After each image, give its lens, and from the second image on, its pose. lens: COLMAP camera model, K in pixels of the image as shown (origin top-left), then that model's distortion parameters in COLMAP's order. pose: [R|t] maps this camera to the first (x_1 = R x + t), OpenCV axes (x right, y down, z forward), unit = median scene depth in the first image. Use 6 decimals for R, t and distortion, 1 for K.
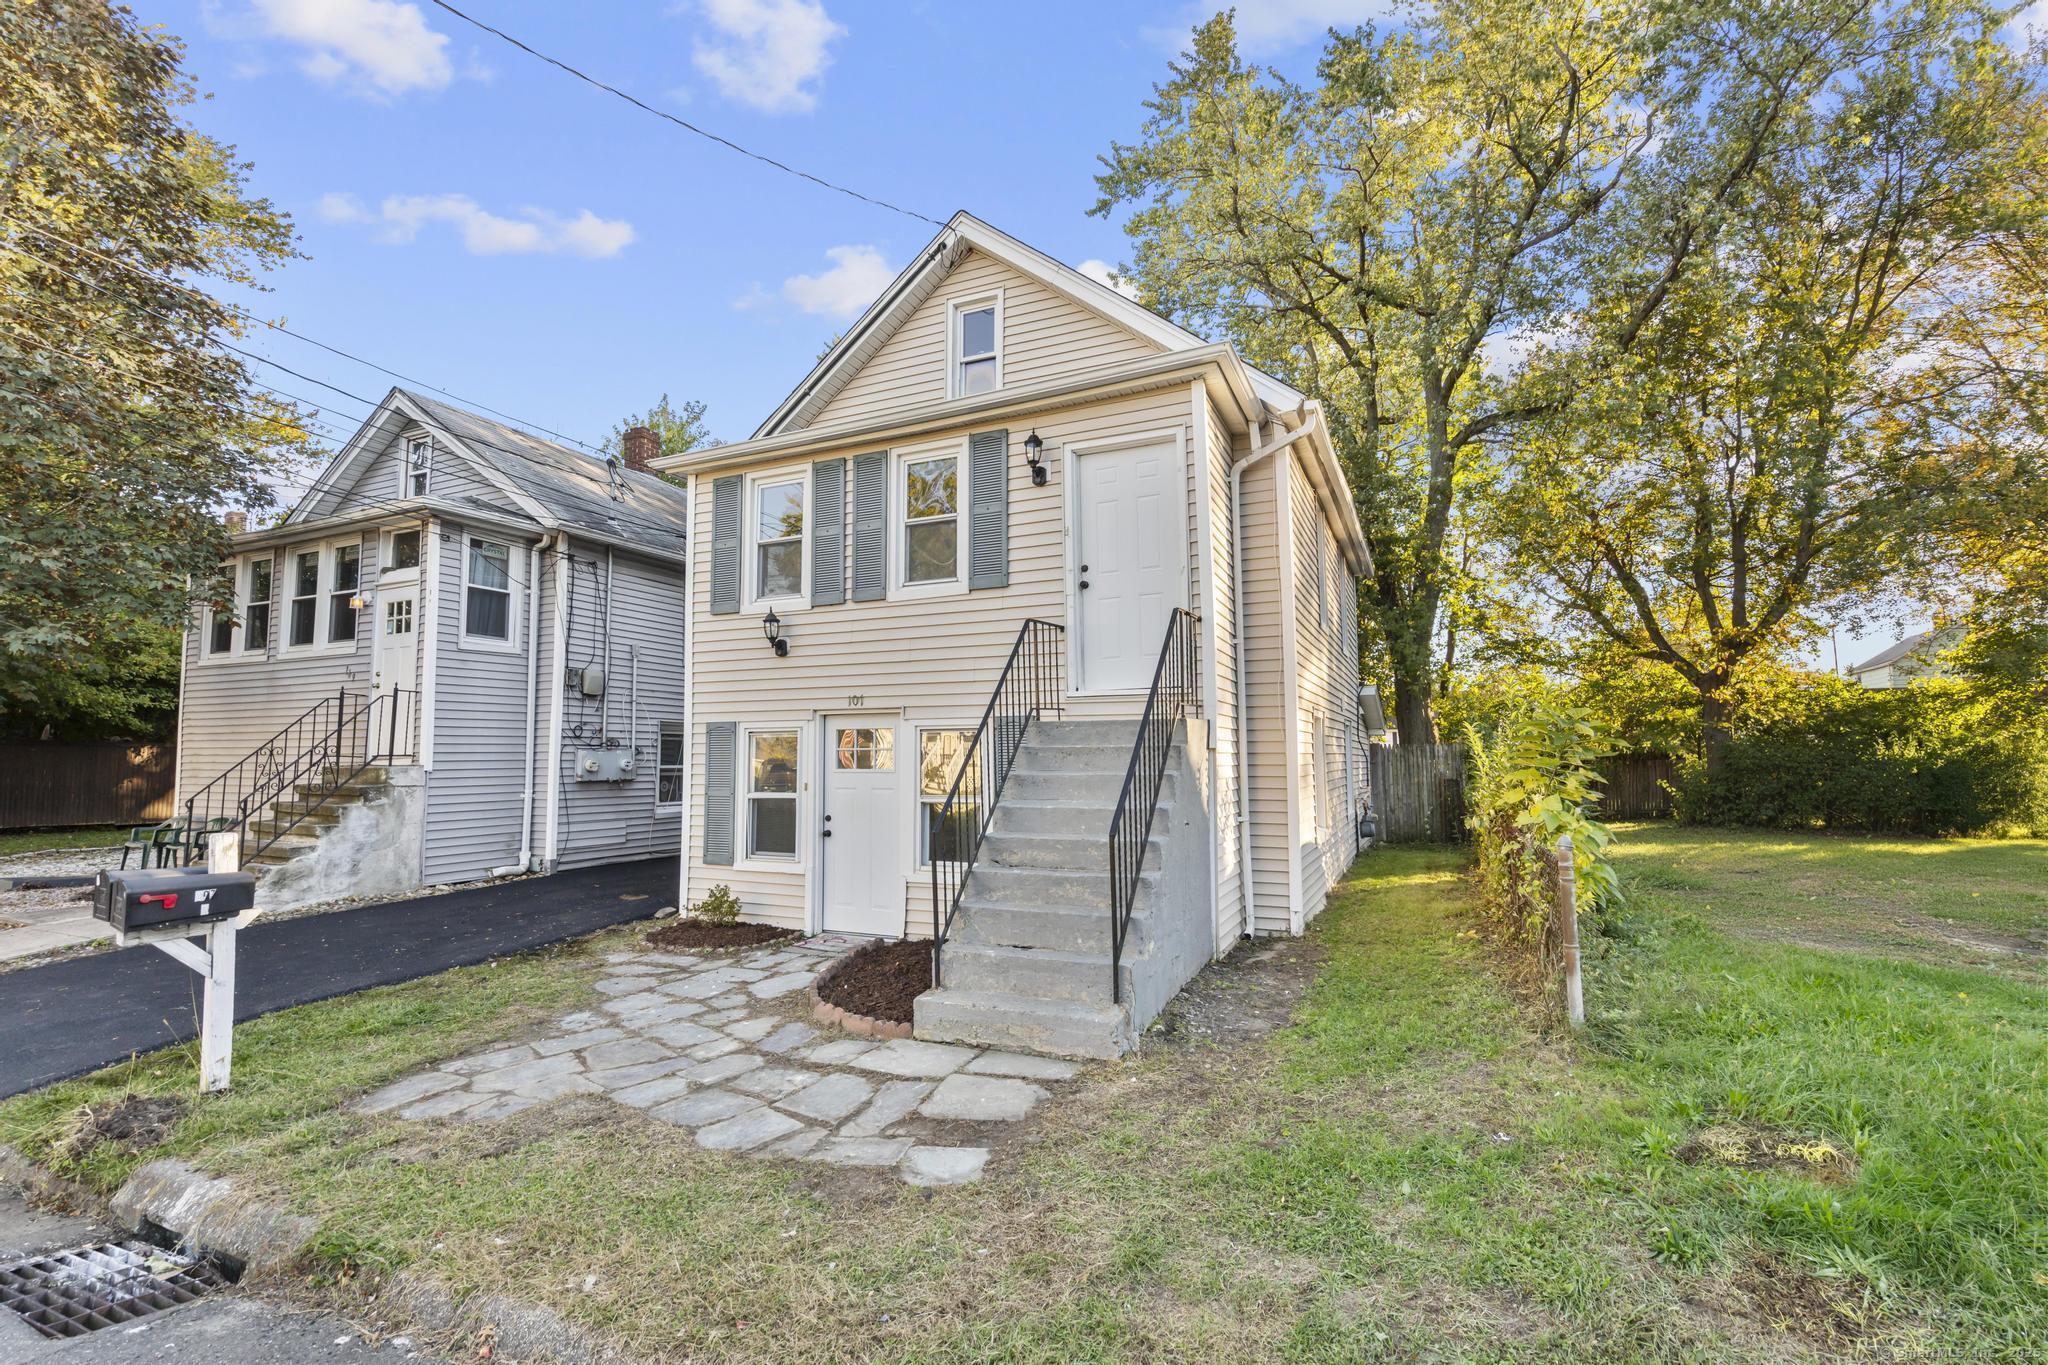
lens RADIAL K [[914.1, 0, 1021.9], [0, 914.1, 686.5], [0, 0, 1]] dist [-0.003616, 0.001385]
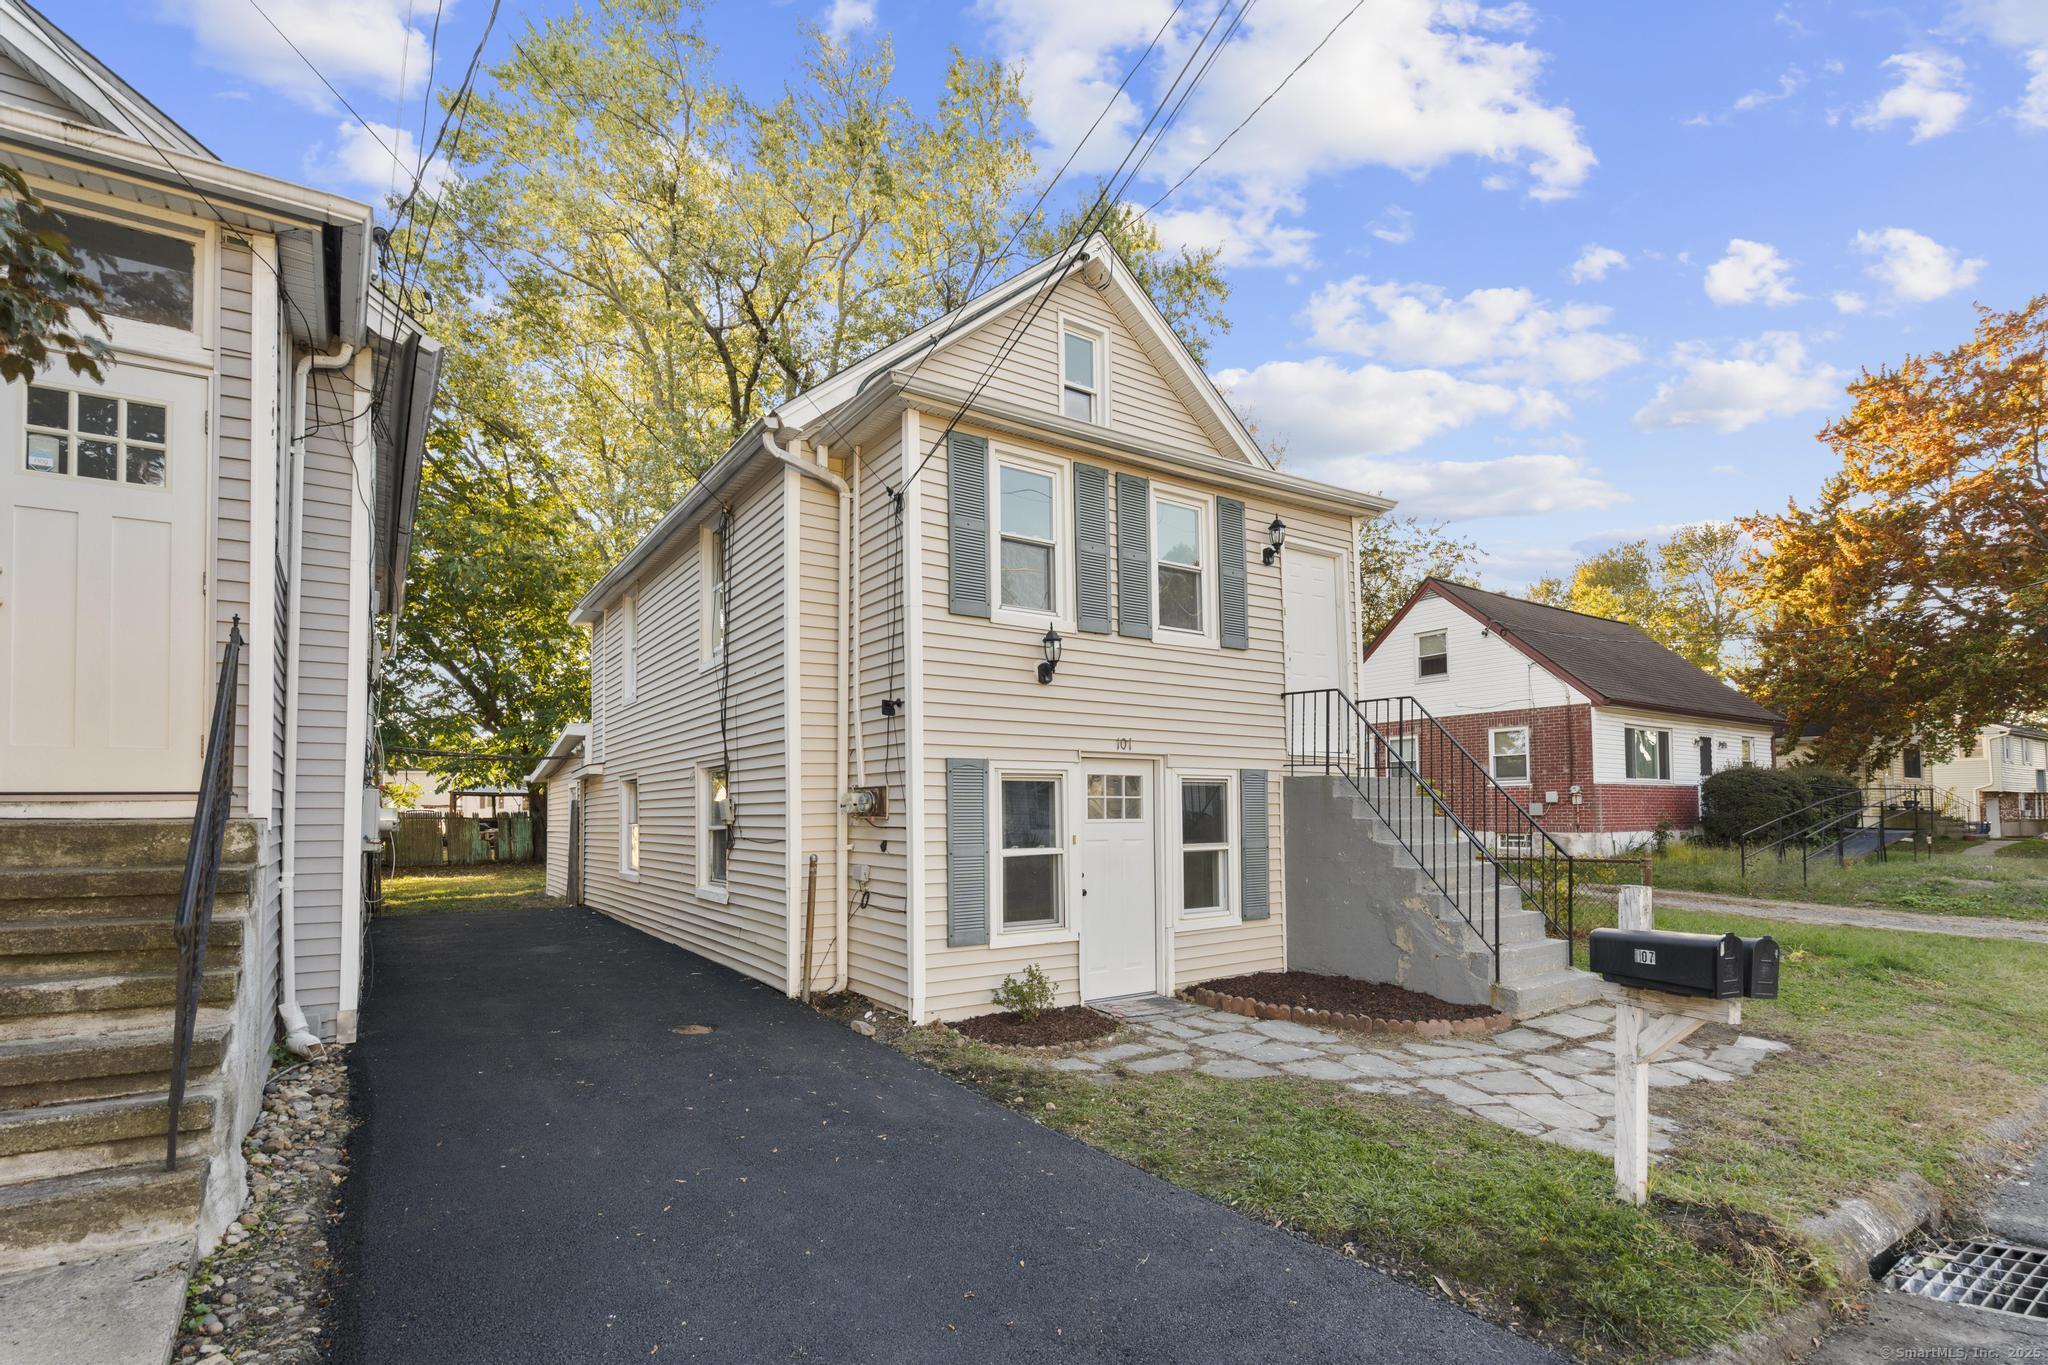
lens RADIAL K [[1015.5, 0, 972.2], [0, 1015.5, 775.0], [0, 0, 1]] dist [-0.004153, -0.000110]
pose [[0.515299, 0.035386, 0.856280, -1.137158], [-0.062453, 0.998041, -0.003661, 0.059833], [-0.854732, -0.051591, 0.516499, 0.608224]]
